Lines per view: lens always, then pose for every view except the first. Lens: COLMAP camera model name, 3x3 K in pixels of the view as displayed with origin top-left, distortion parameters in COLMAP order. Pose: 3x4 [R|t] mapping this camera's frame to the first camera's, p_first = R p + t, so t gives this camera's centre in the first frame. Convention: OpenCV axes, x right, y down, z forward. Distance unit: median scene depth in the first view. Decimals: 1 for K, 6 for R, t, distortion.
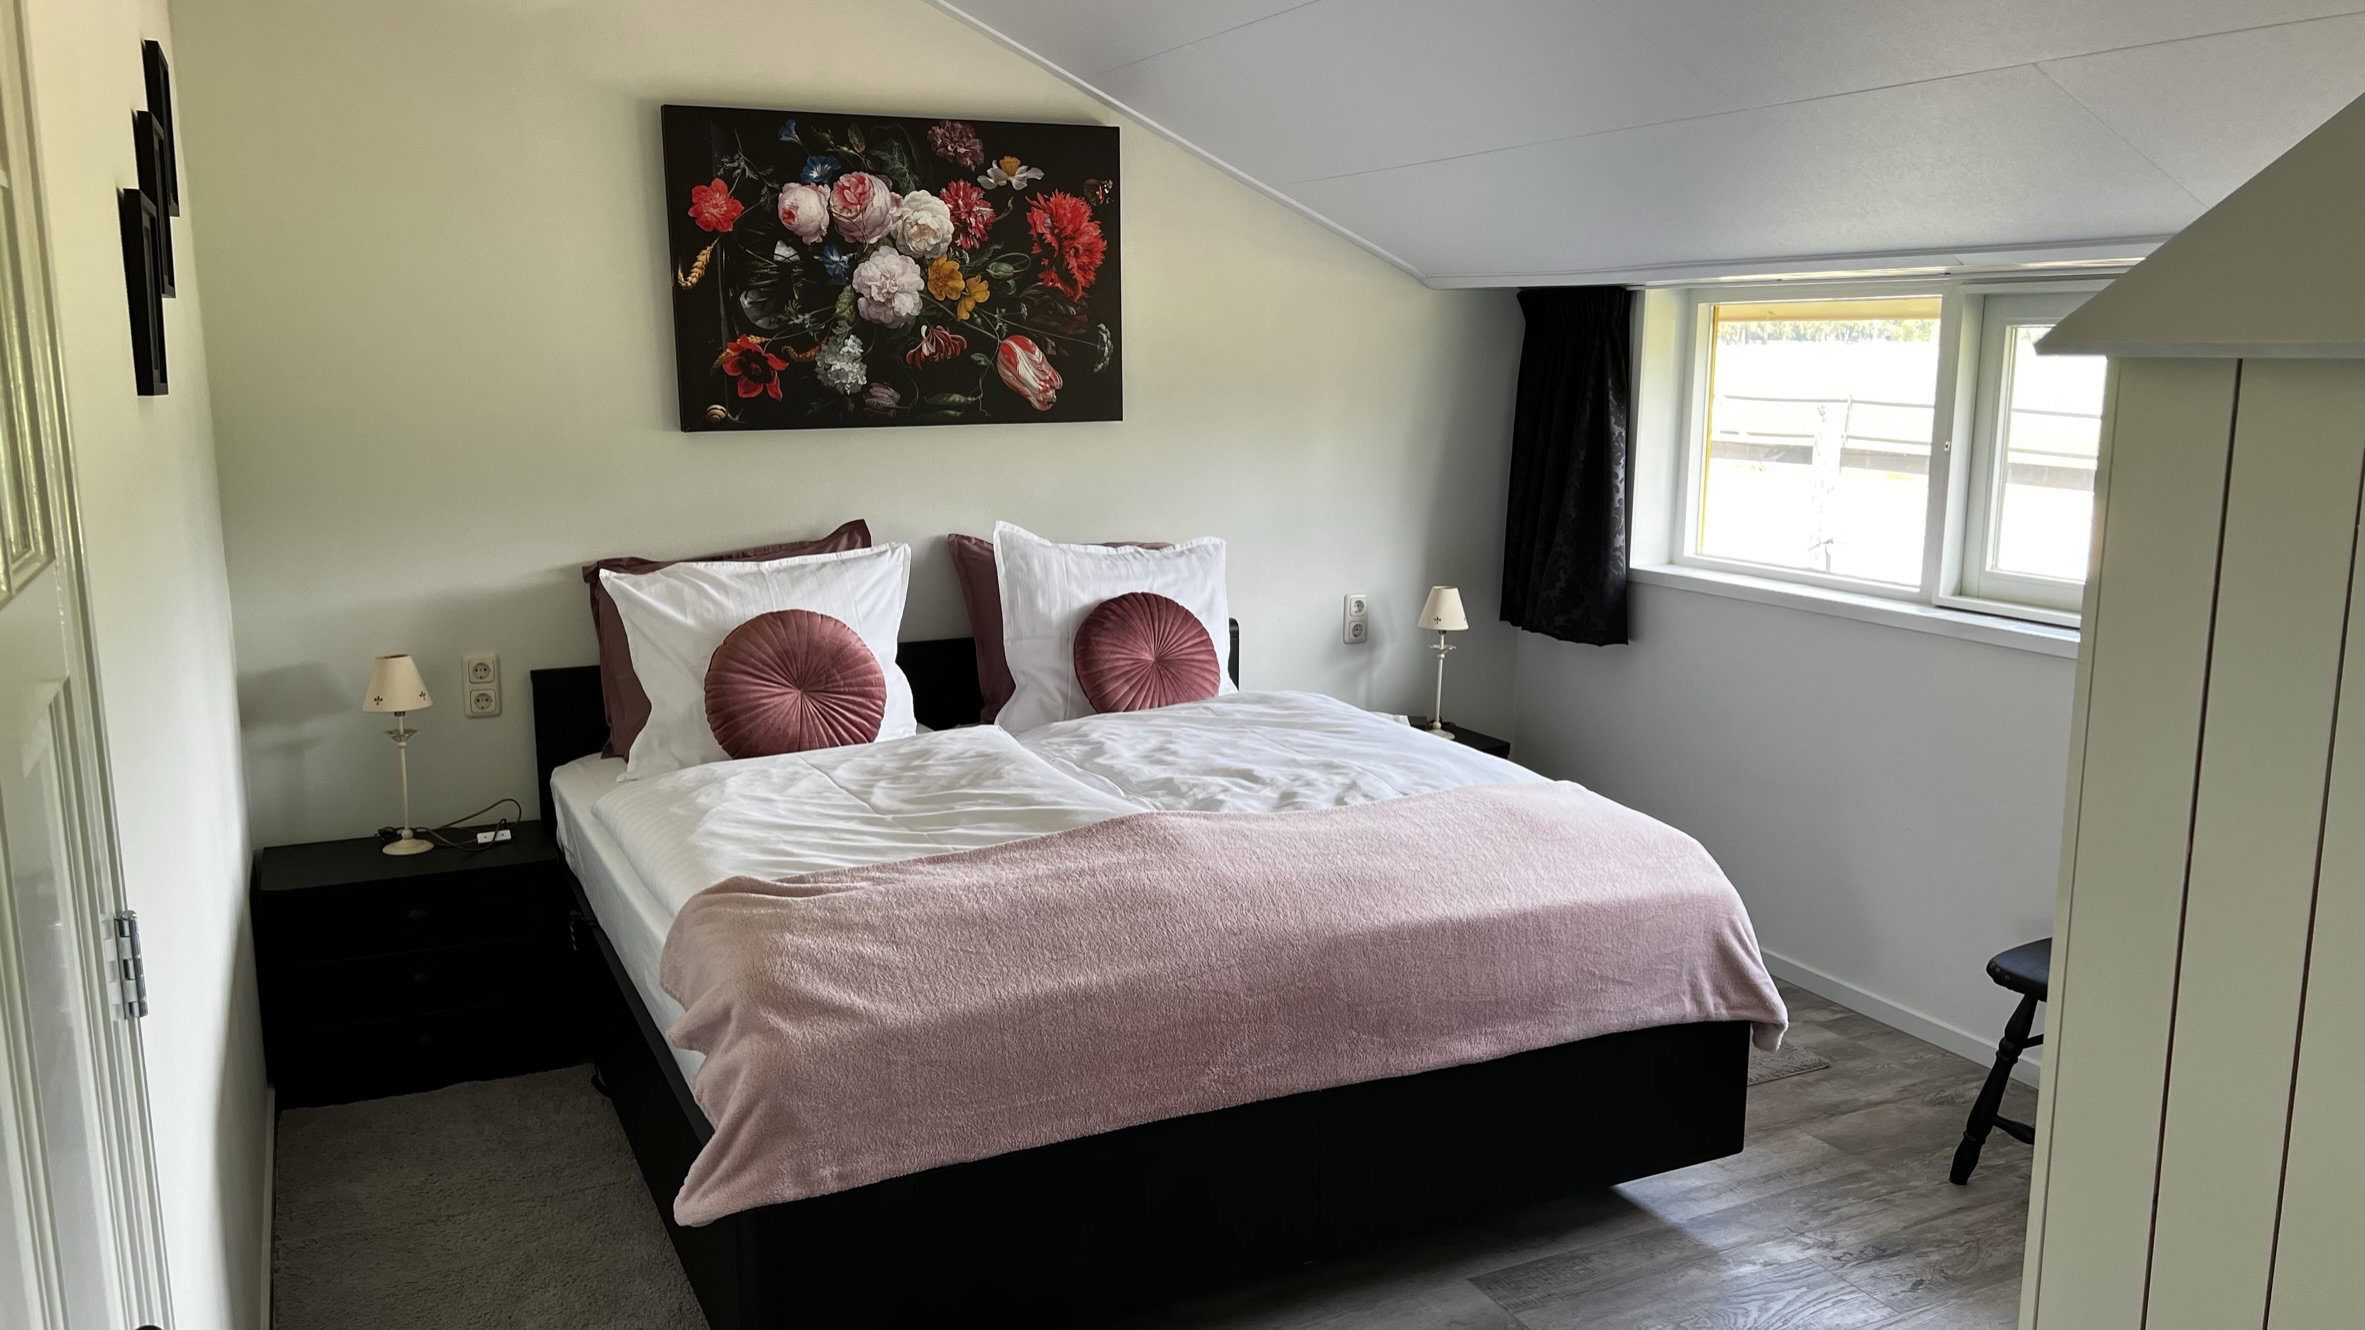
lens RADIAL K [[1772.1, 0, 1182.6], [0, 1772.1, 663.2], [0, 0, 1]] dist [0.004131, 0.000740]
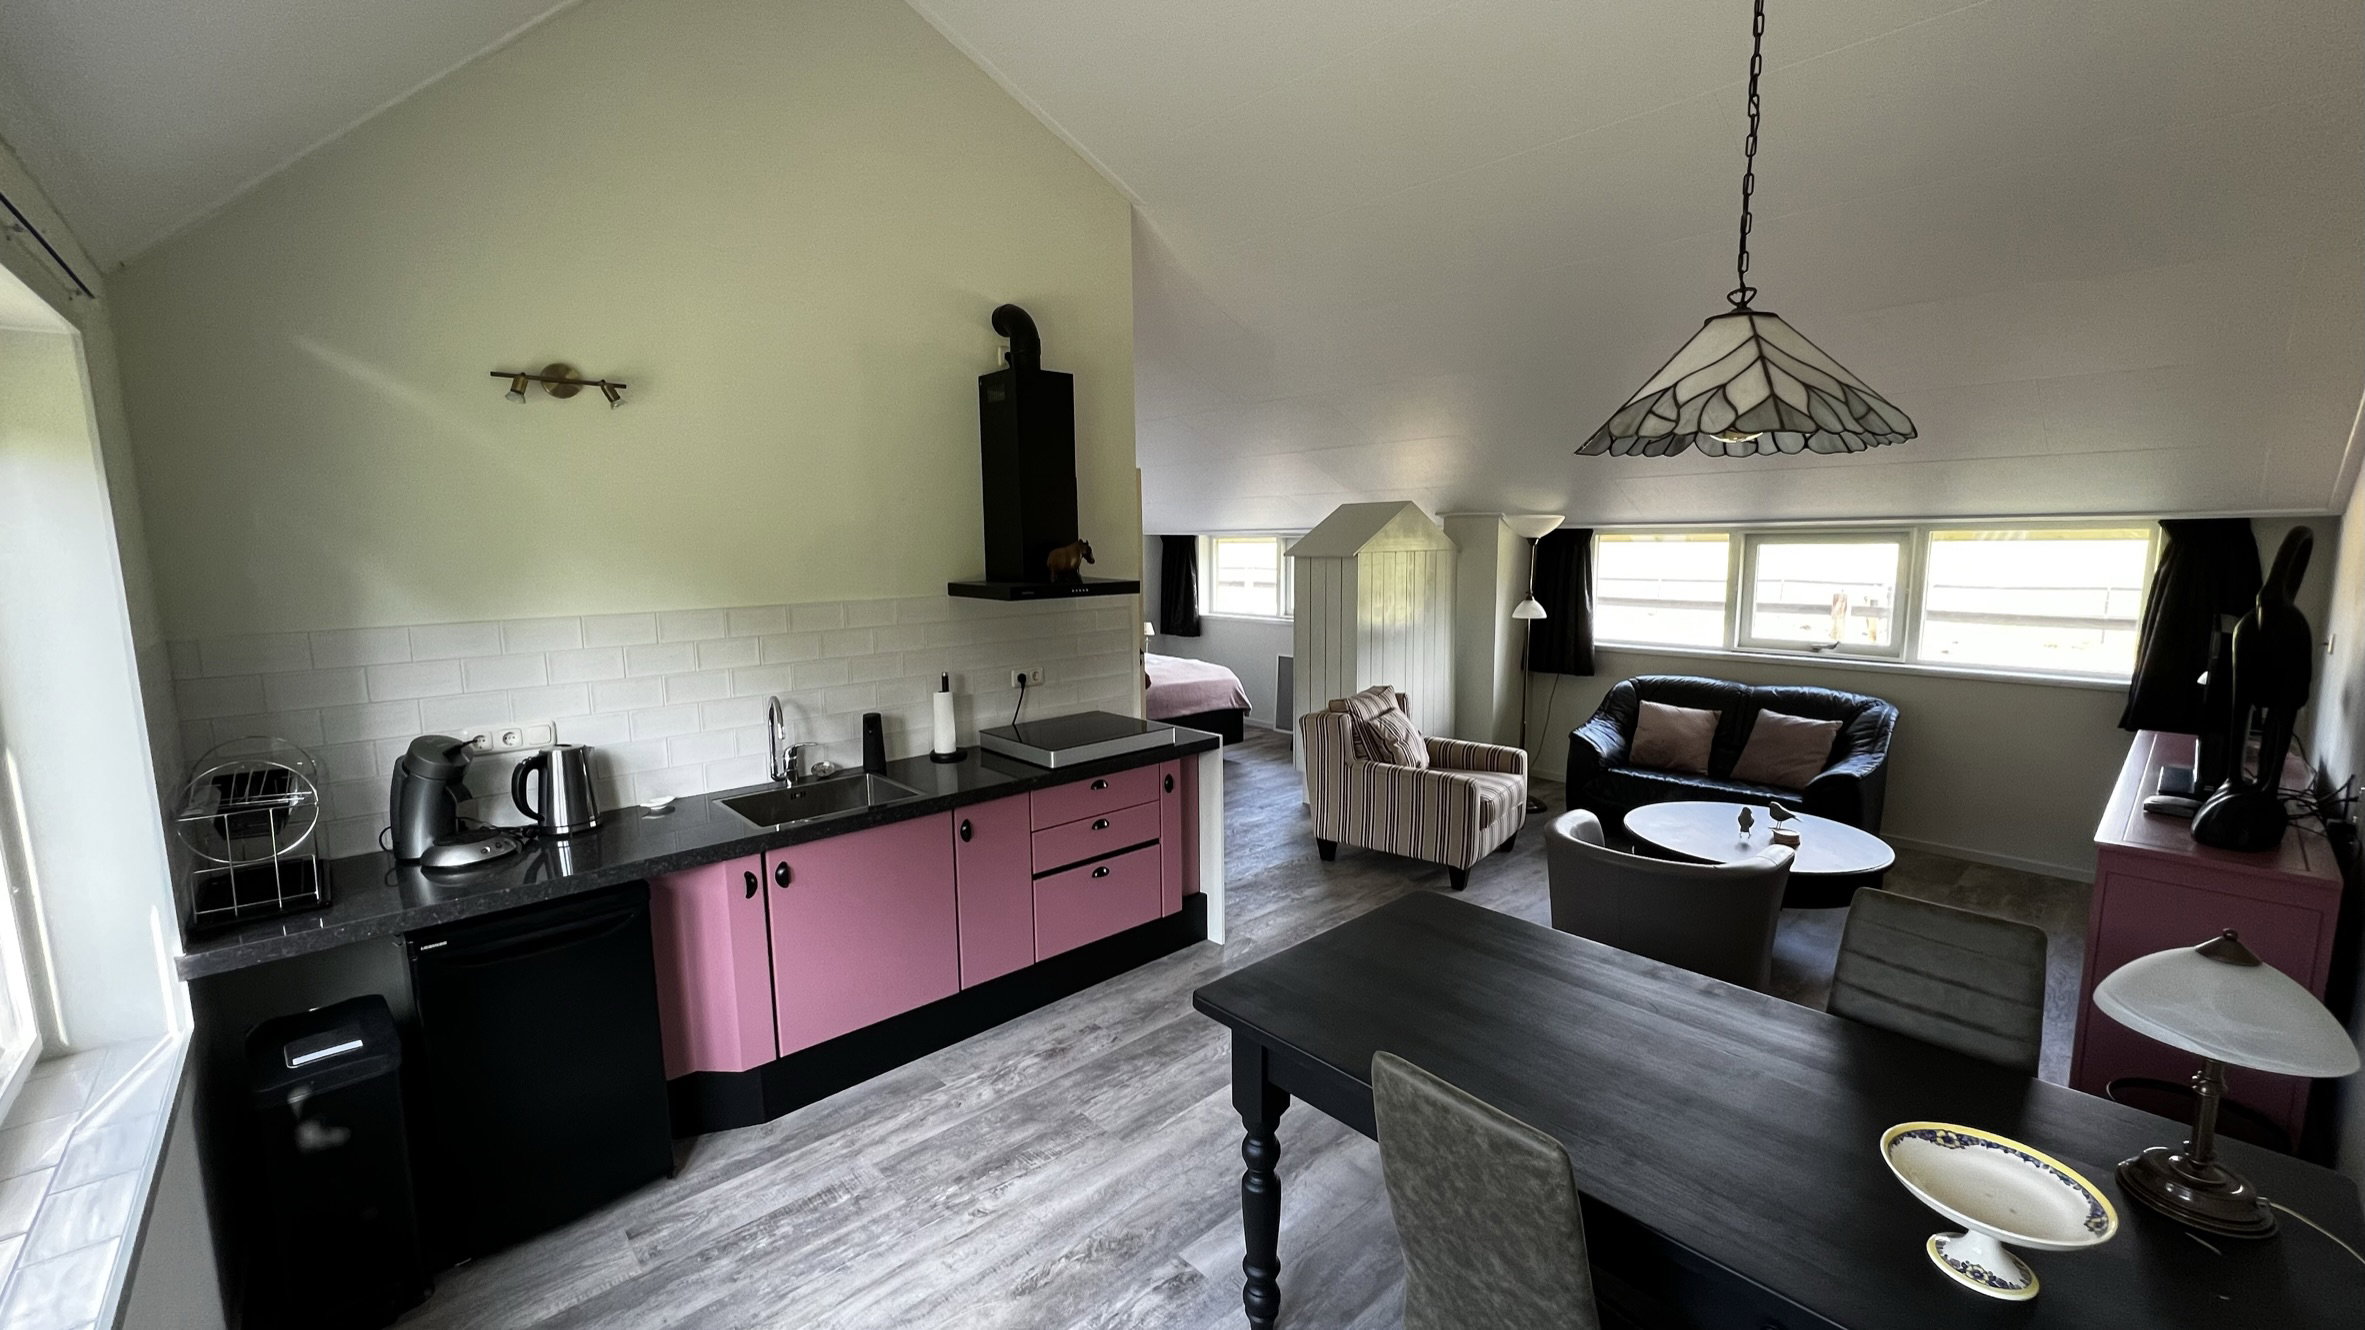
lens RADIAL K [[936.0, 0, 1185.9], [0, 936.0, 668.1], [0, 0, 1]] dist [-0.007784, -0.000019]
pose [[0.959400, -0.055456, 0.276545, -0.286059], [0.069324, 0.996767, -0.040617, 0.124395], [-0.273398, 0.058139, 0.960142, -0.750395]]
